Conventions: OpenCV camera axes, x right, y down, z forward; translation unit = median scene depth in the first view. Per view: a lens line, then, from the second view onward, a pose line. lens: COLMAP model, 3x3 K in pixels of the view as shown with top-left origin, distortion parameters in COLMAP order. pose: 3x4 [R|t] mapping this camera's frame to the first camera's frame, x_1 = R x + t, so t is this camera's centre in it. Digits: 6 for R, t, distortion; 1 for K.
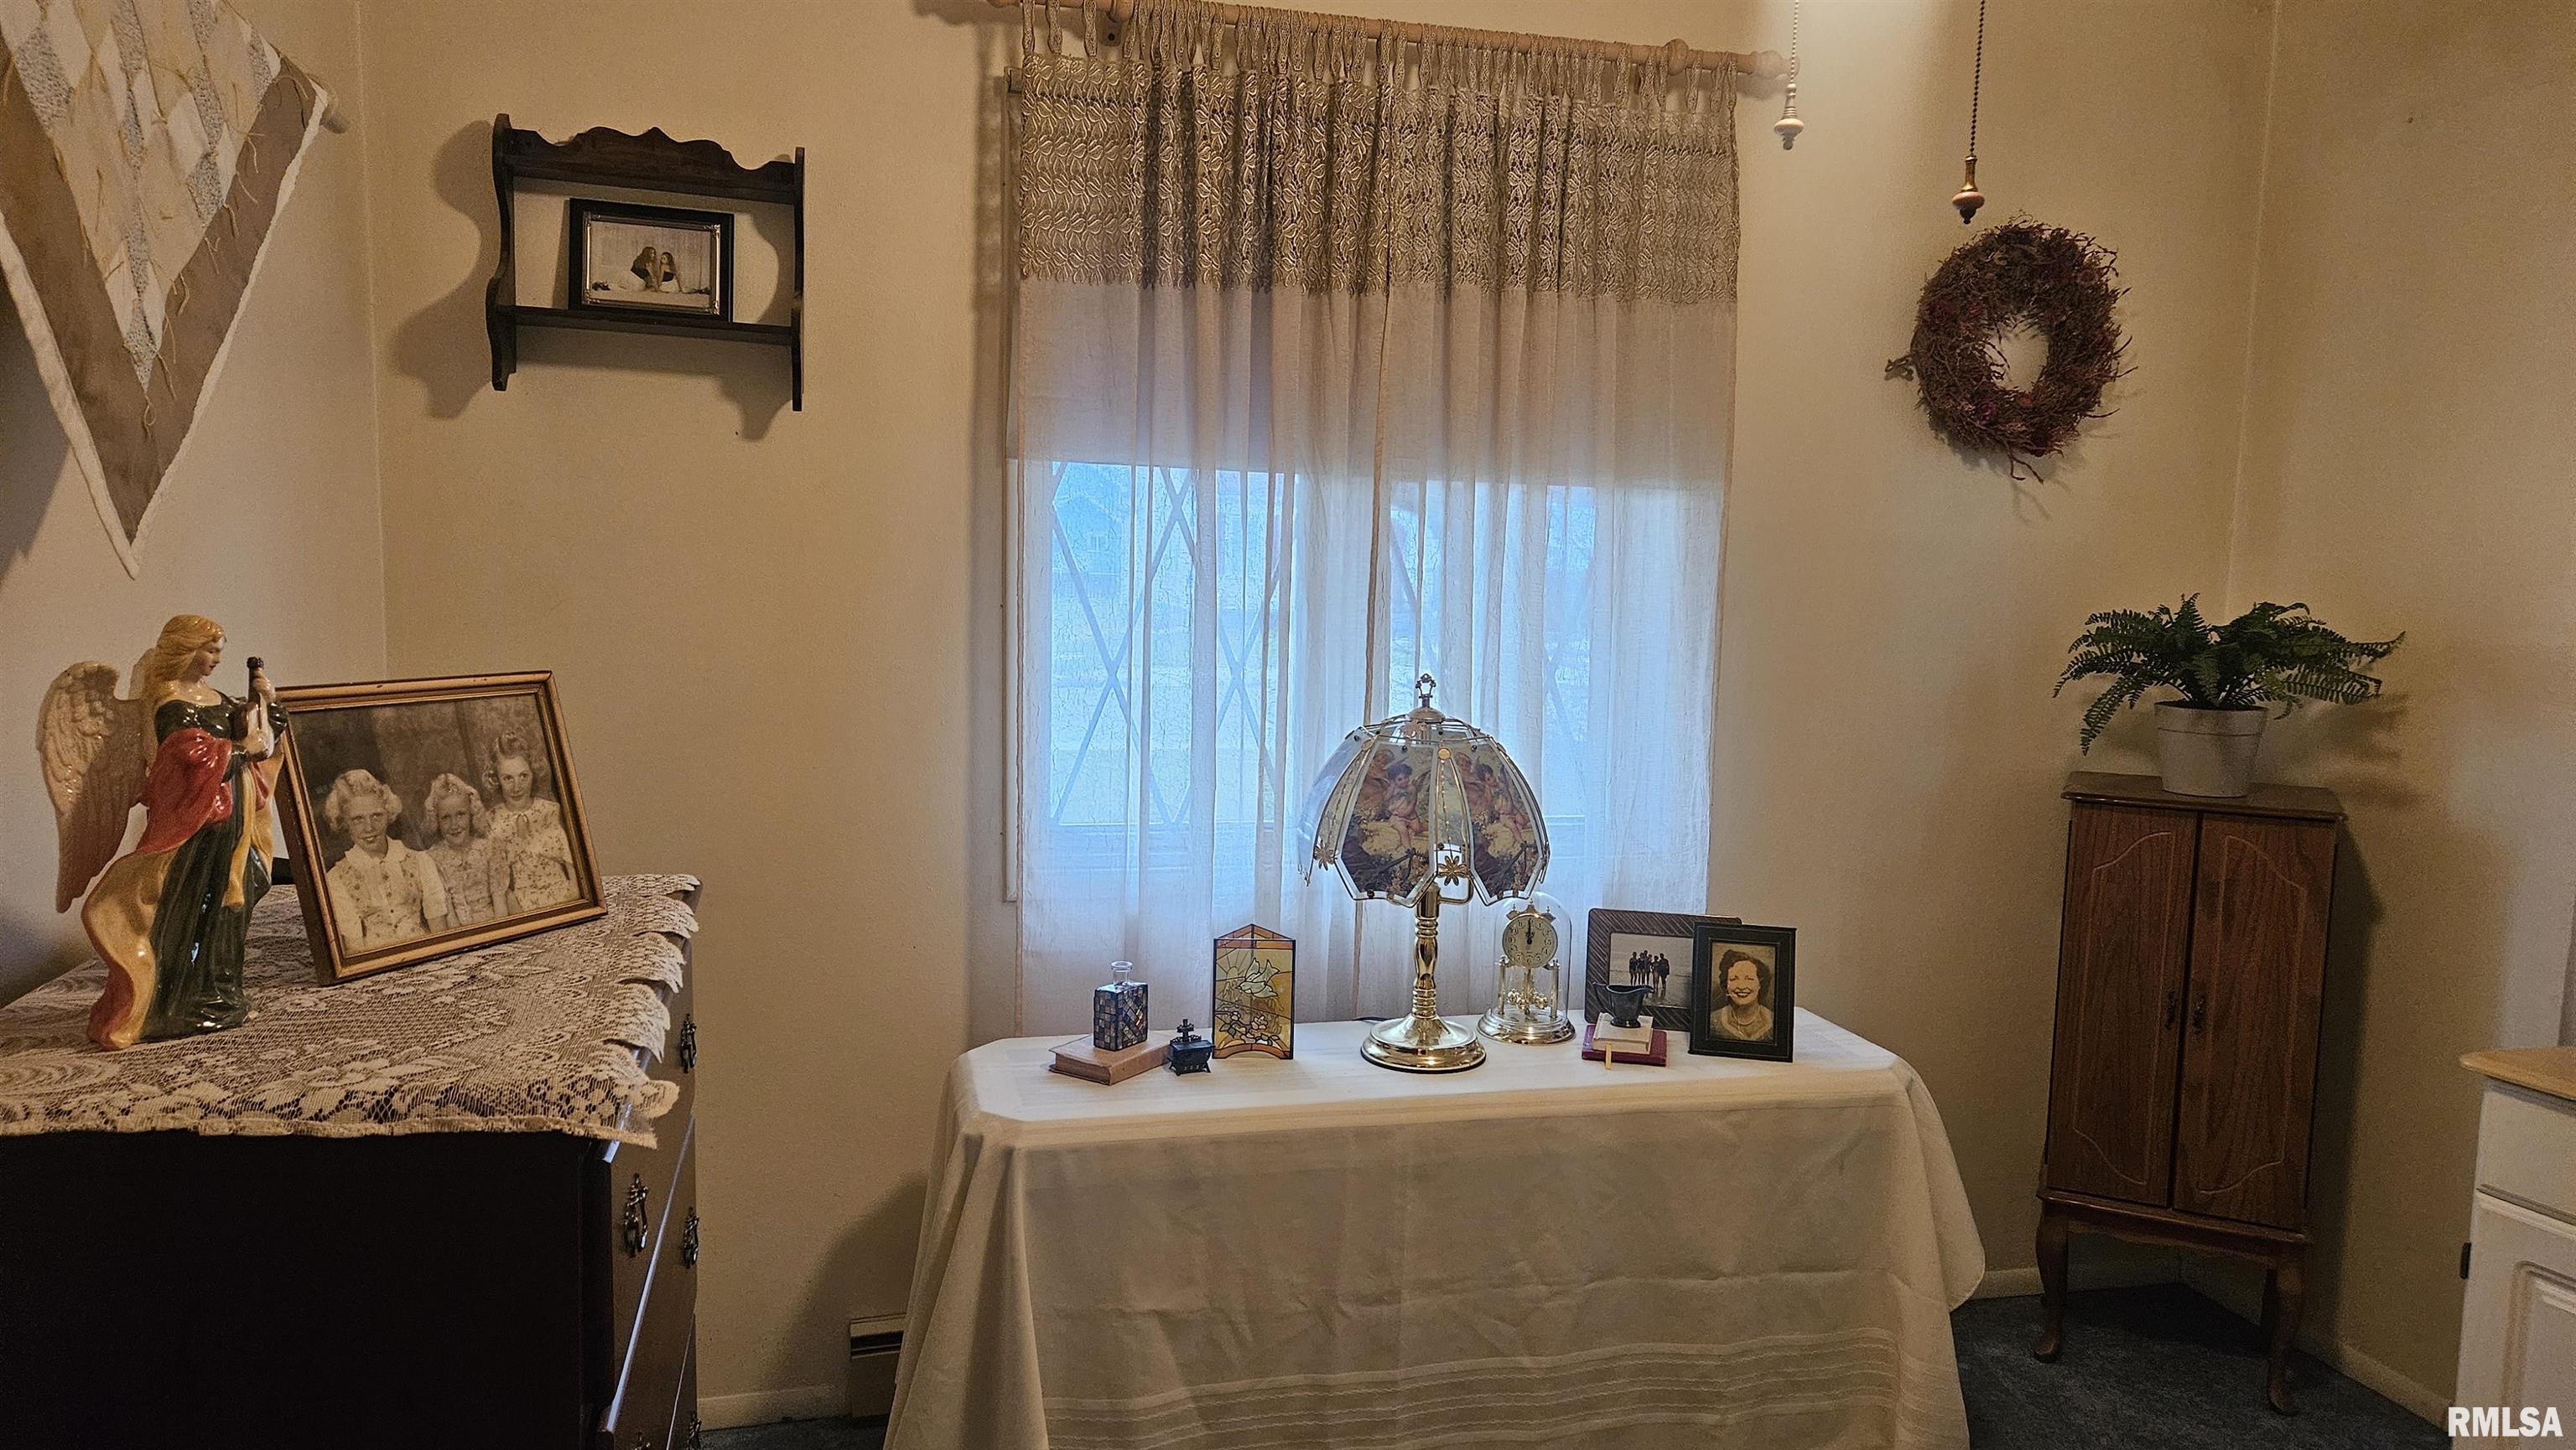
lens RADIAL K [[1727.7, 0, 1282.5], [0, 1727.7, 724.5], [0, 0, 1]] dist [0.067352, -0.050800]
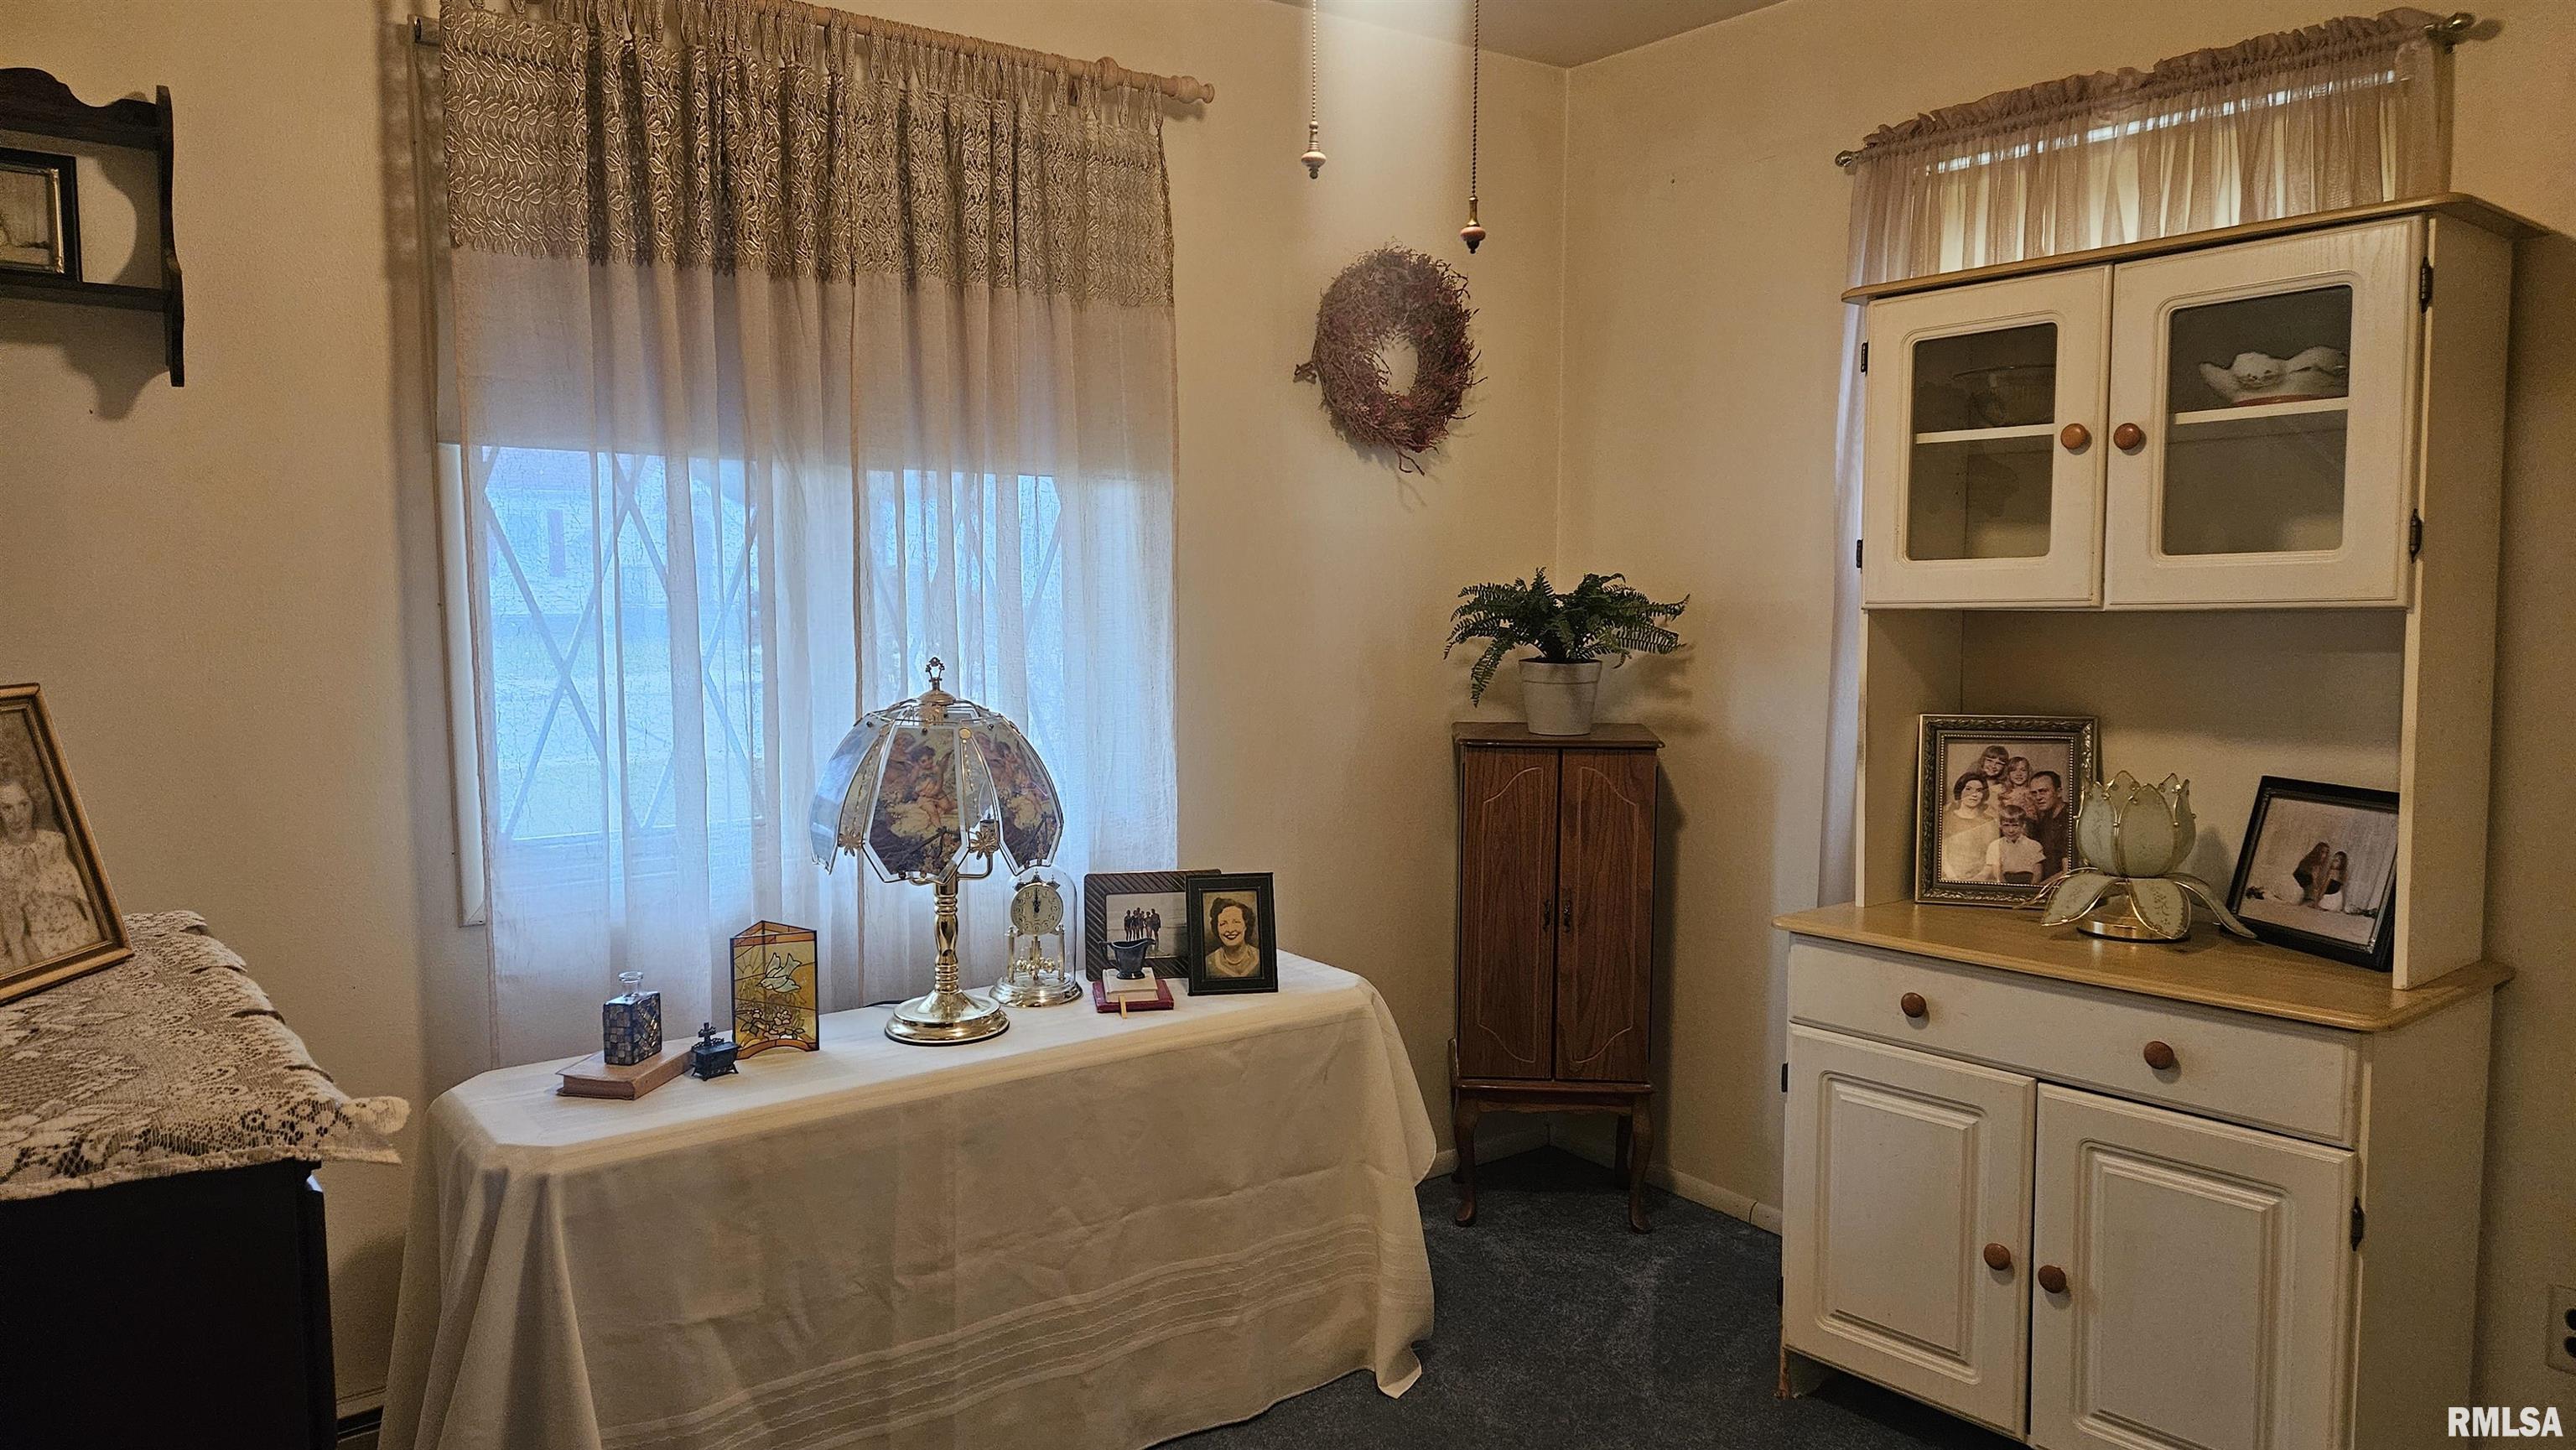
lens RADIAL K [[1727.7, 0, 1301.3], [0, 1727.7, 735.6], [0, 0, 1]] dist [0.067352, -0.050800]
pose [[0.919737, -0.059877, 0.387941, -0.111245], [0.056476, 0.998200, 0.020174, 0.007851], [-0.388451, 0.003354, 0.921463, -0.029863]]
